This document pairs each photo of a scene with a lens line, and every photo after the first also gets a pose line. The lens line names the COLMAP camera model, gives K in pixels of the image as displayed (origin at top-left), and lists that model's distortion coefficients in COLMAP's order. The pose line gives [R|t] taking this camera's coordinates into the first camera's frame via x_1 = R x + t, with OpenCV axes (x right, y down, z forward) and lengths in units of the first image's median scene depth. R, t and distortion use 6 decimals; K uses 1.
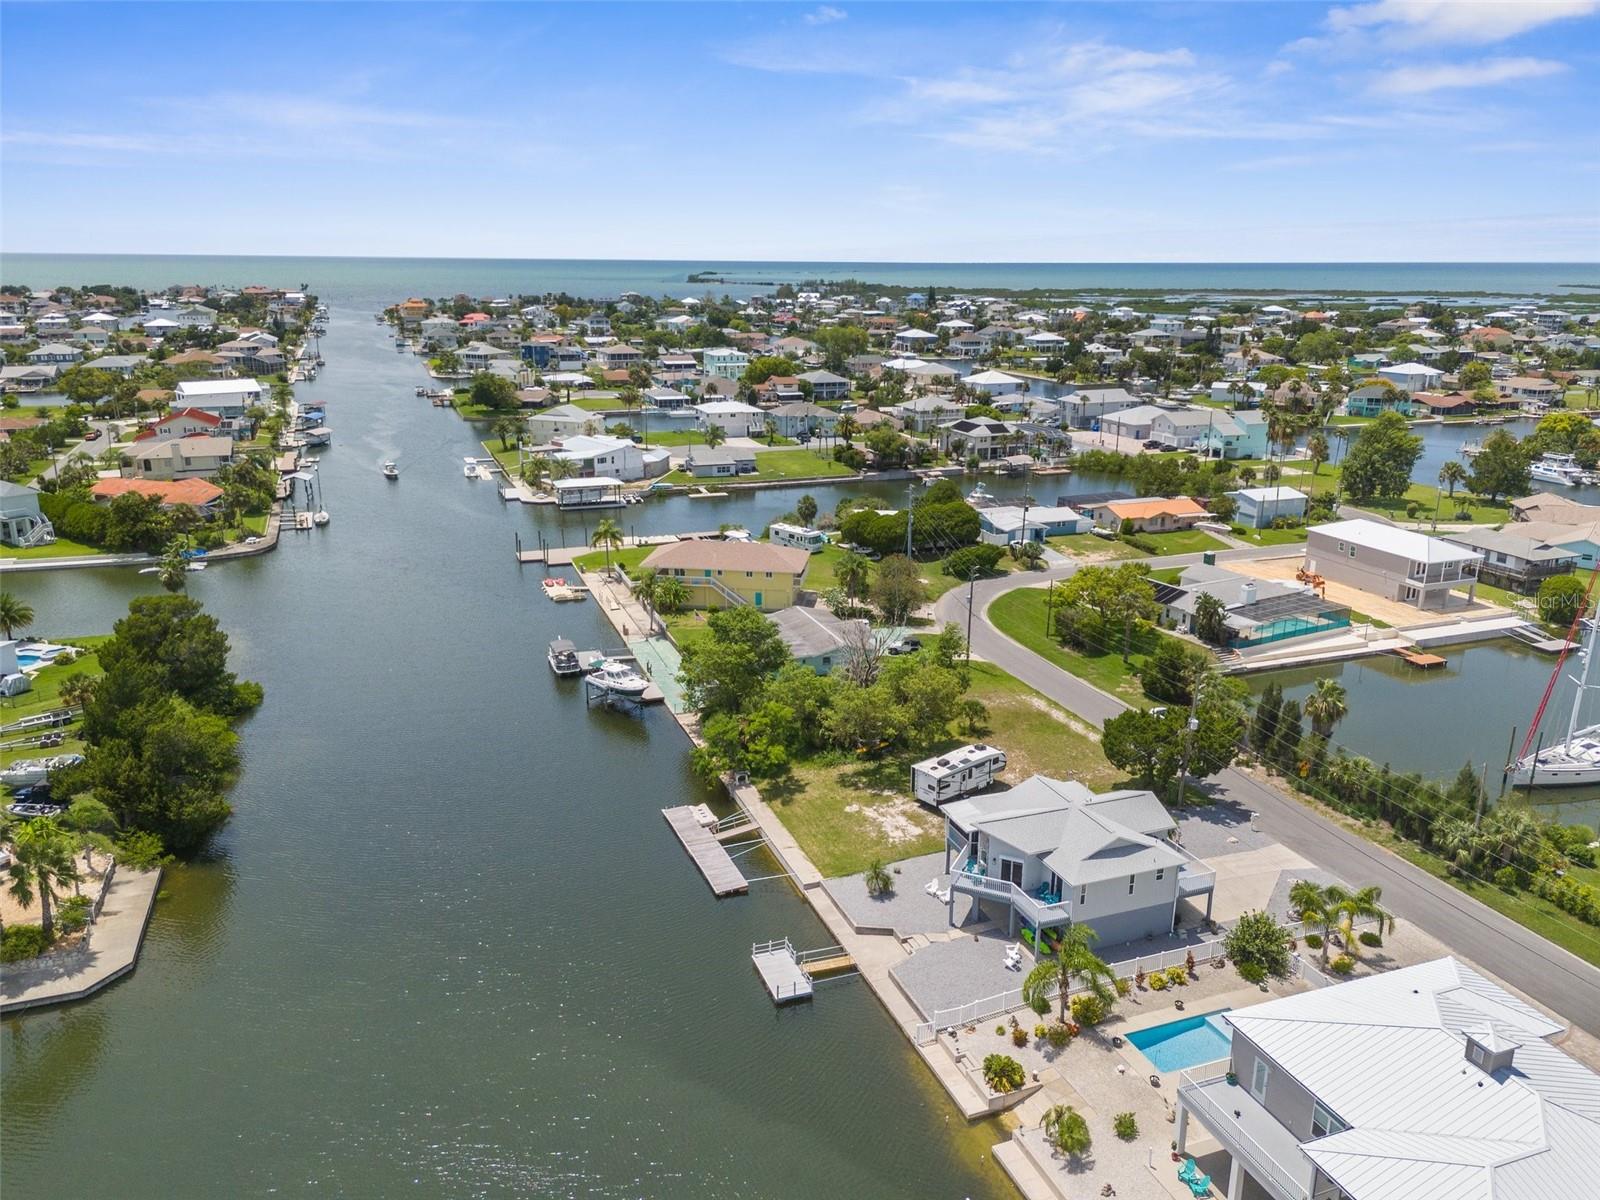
lens RADIAL K [[1176.6, 0, 800.0], [0, 1176.6, 600.0], [0, 0, 1]] dist [0.076666, -0.081786]
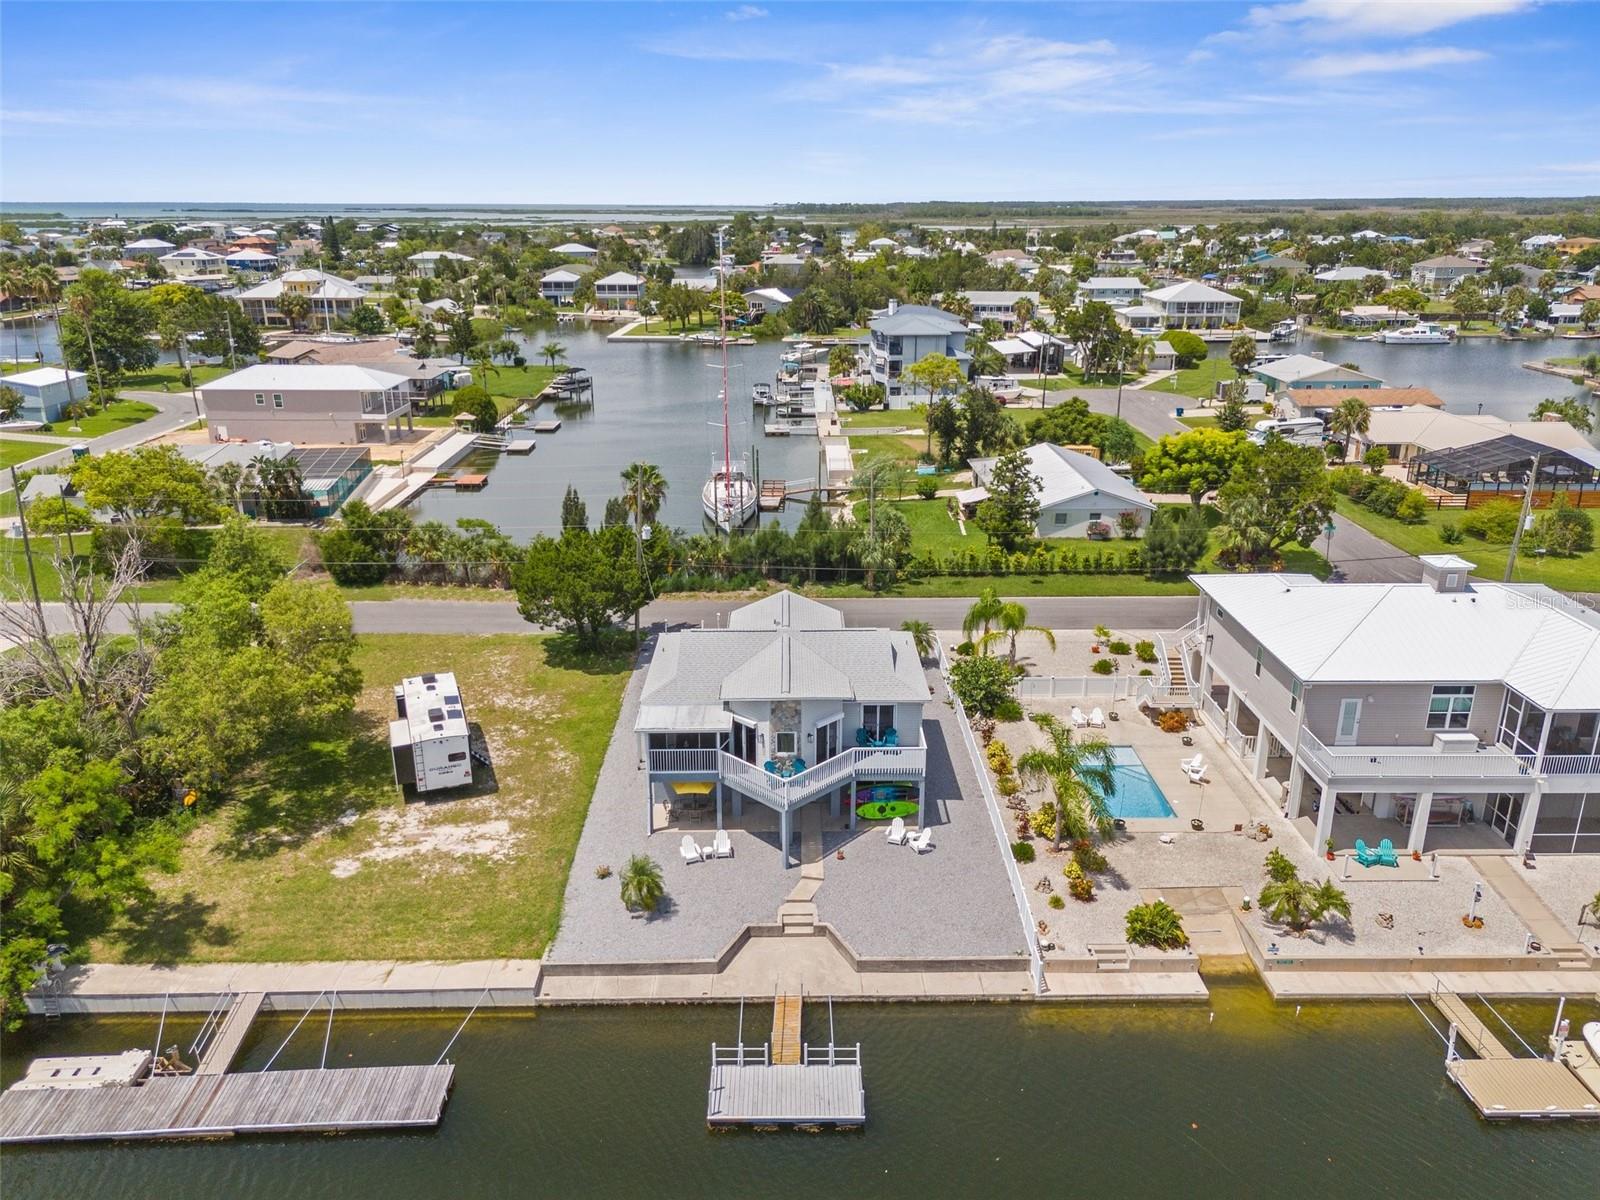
lens RADIAL K [[1176.7, 0, 804.7], [0, 1176.7, 606.6], [0, 0, 1]] dist [0.069280, -0.076988]
pose [[0.338737, -0.308016, 0.889035, -0.218638], [0.263309, 0.938174, 0.224716, 0.003773], [-0.903286, 0.157972, 0.398898, 0.412568]]
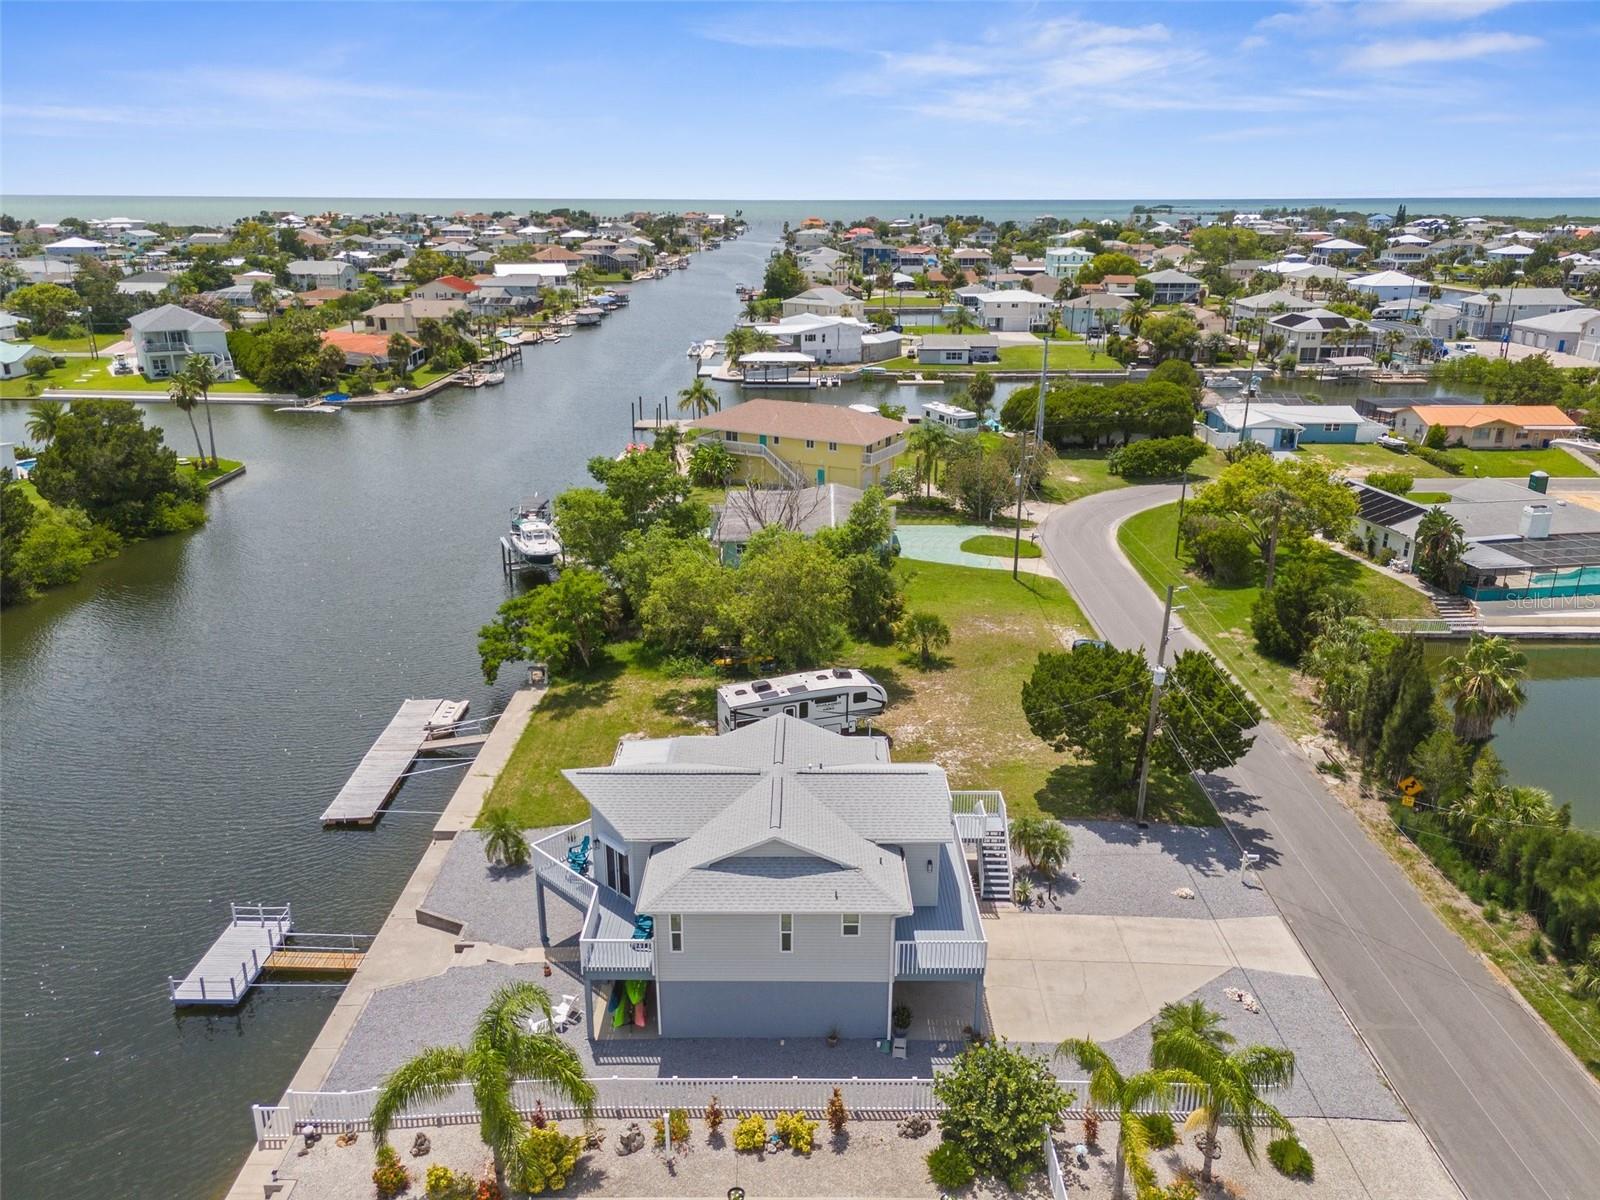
lens RADIAL K [[1176.7, 0, 804.7], [0, 1176.7, 606.6], [0, 0, 1]] dist [0.069280, -0.076988]
pose [[0.933884, 0.114298, -0.338816, 0.243592], [-0.097148, 0.992998, 0.067214, 0.034896], [0.344126, -0.029855, 0.938449, 0.288164]]
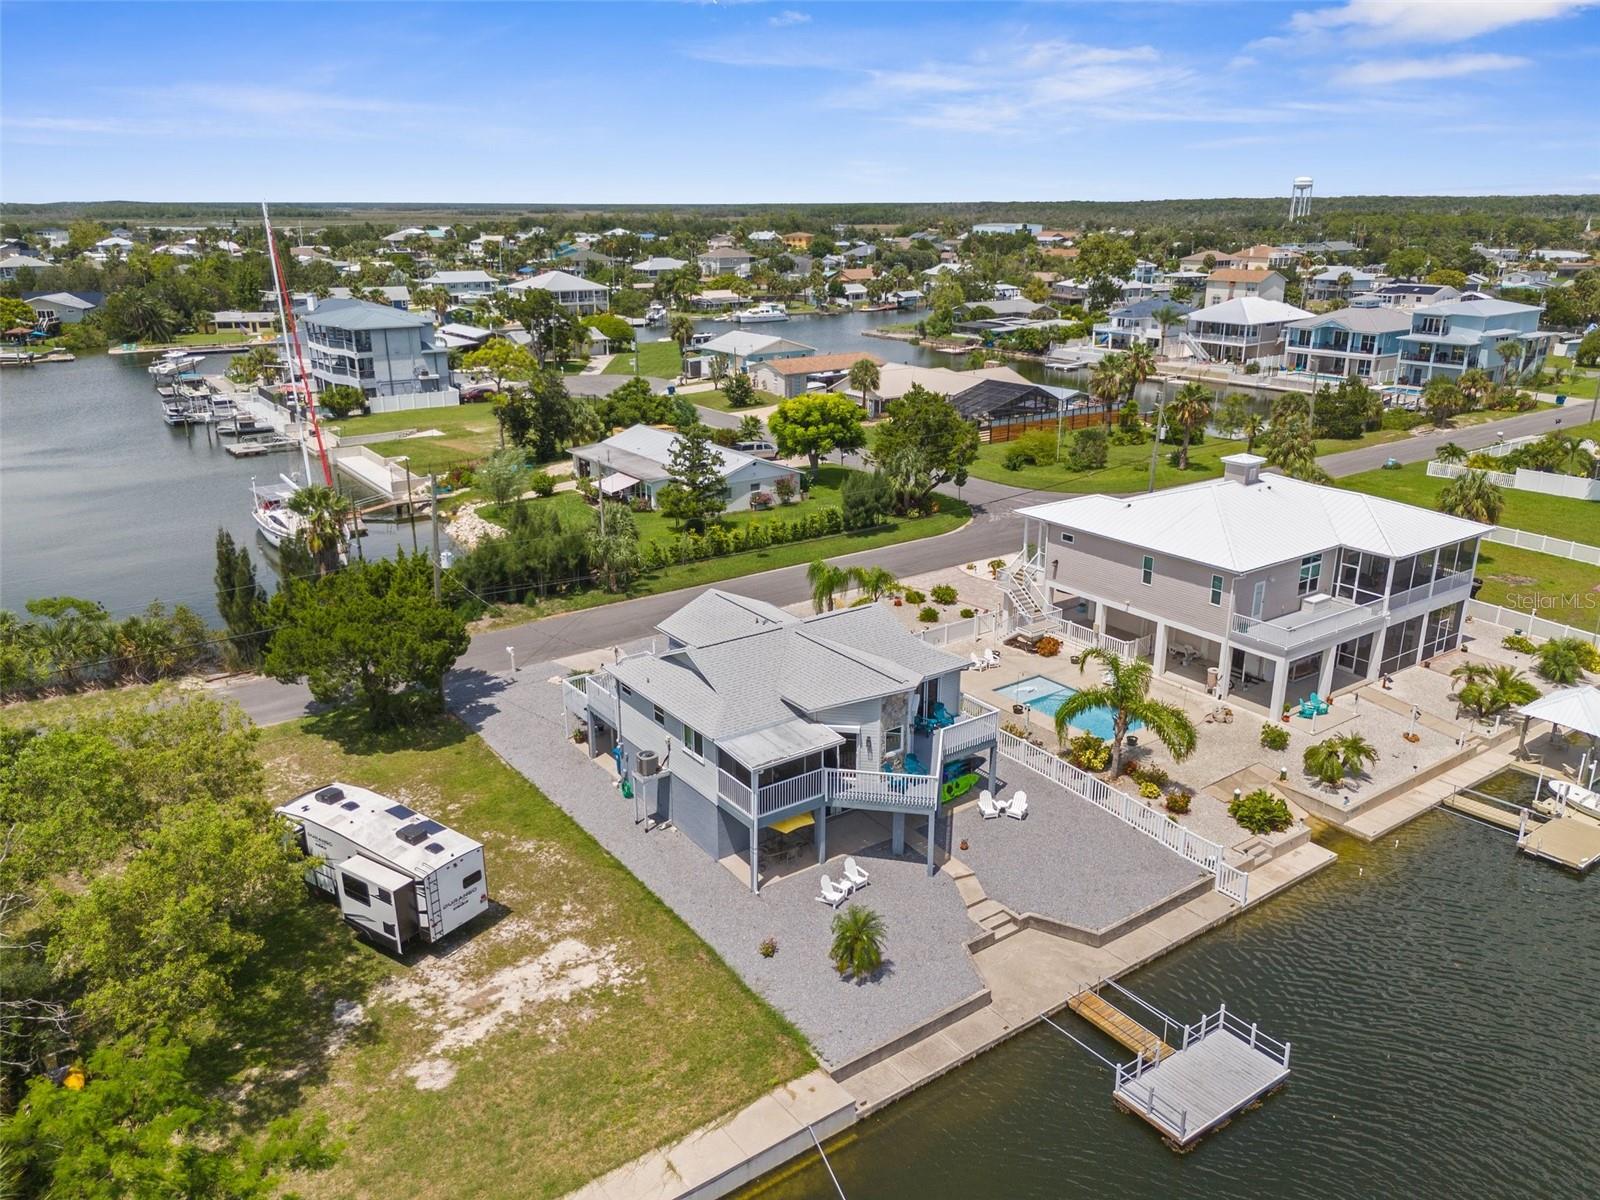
lens RADIAL K [[1176.7, 0, 804.7], [0, 1176.7, 606.6], [0, 0, 1]] dist [0.069280, -0.076988]
pose [[-0.263474, -0.313621, 0.912263, -0.186347], [0.267635, 0.884788, 0.381473, -0.038001], [-0.926797, 0.344661, -0.149183, 0.626574]]
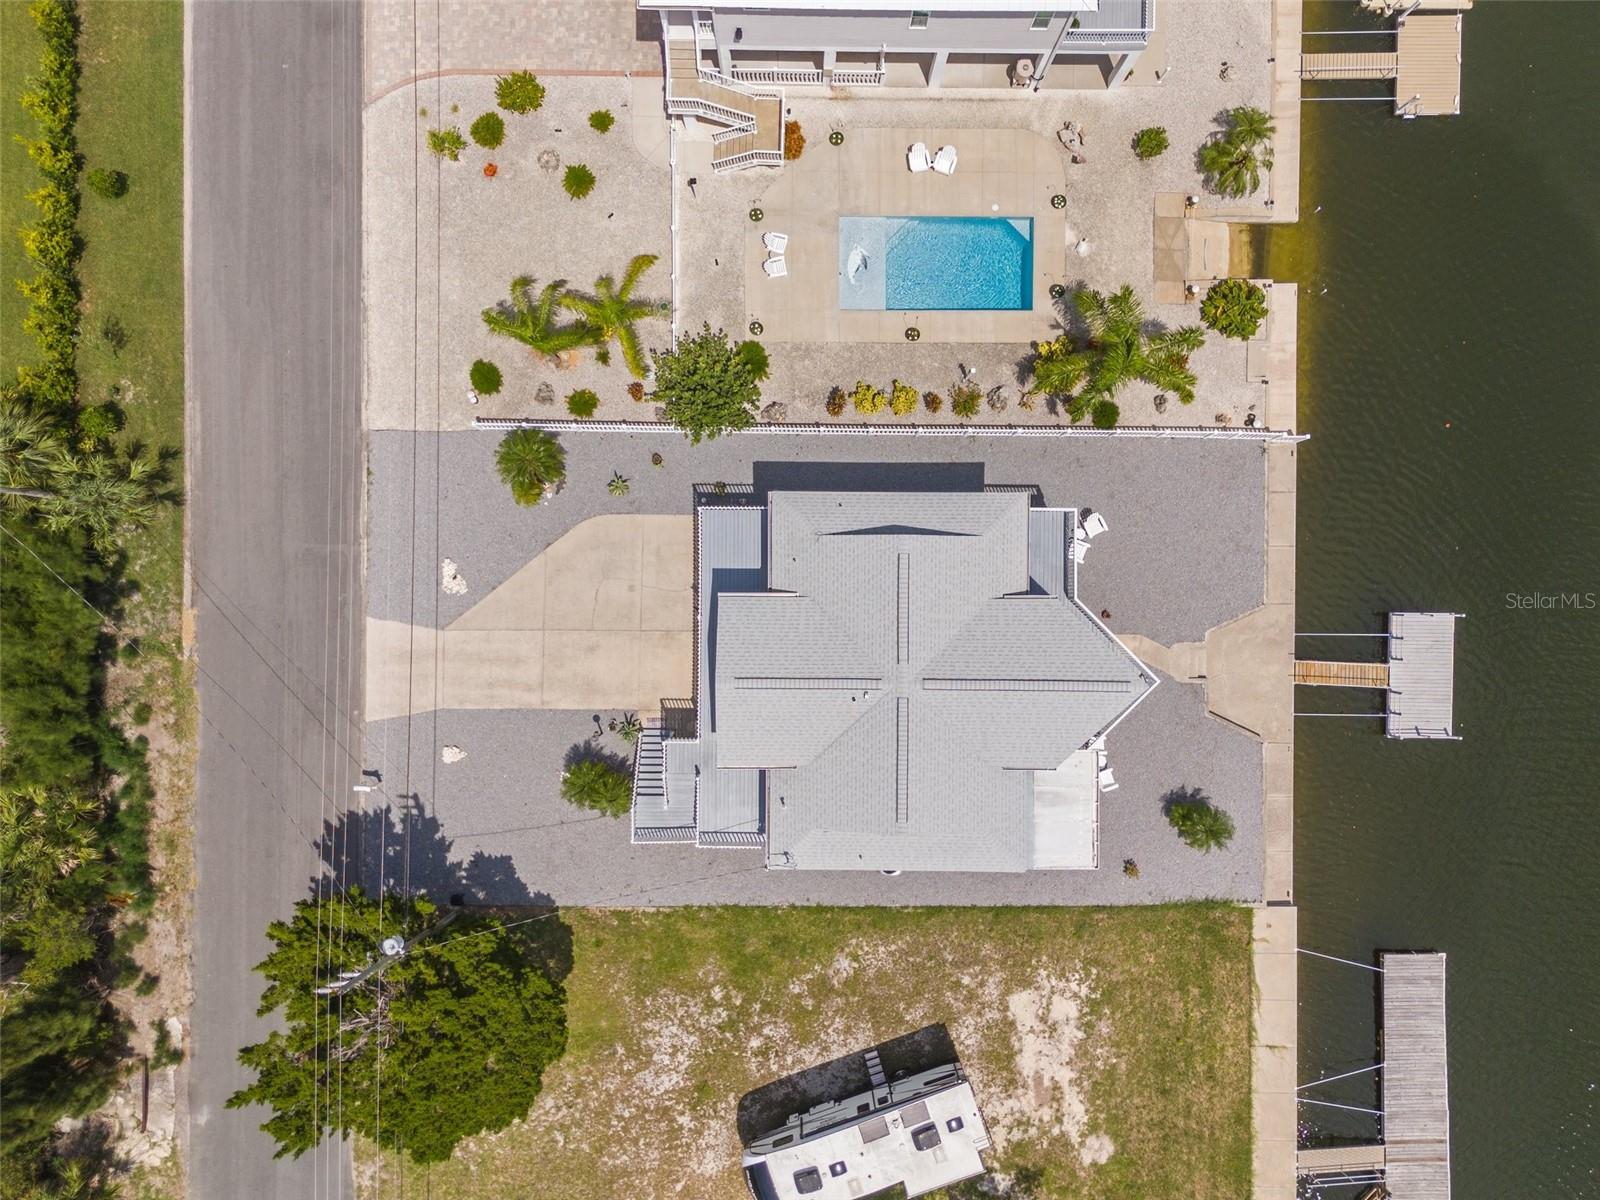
lens RADIAL K [[1176.7, 0, 804.7], [0, 1176.7, 606.6], [0, 0, 1]] dist [0.069280, -0.076988]
pose [[-0.933239, -0.359033, -0.012624, 0.166558], [0.091054, -0.270380, 0.958438, -0.164605], [-0.347525, 0.893303, 0.285021, 0.491859]]
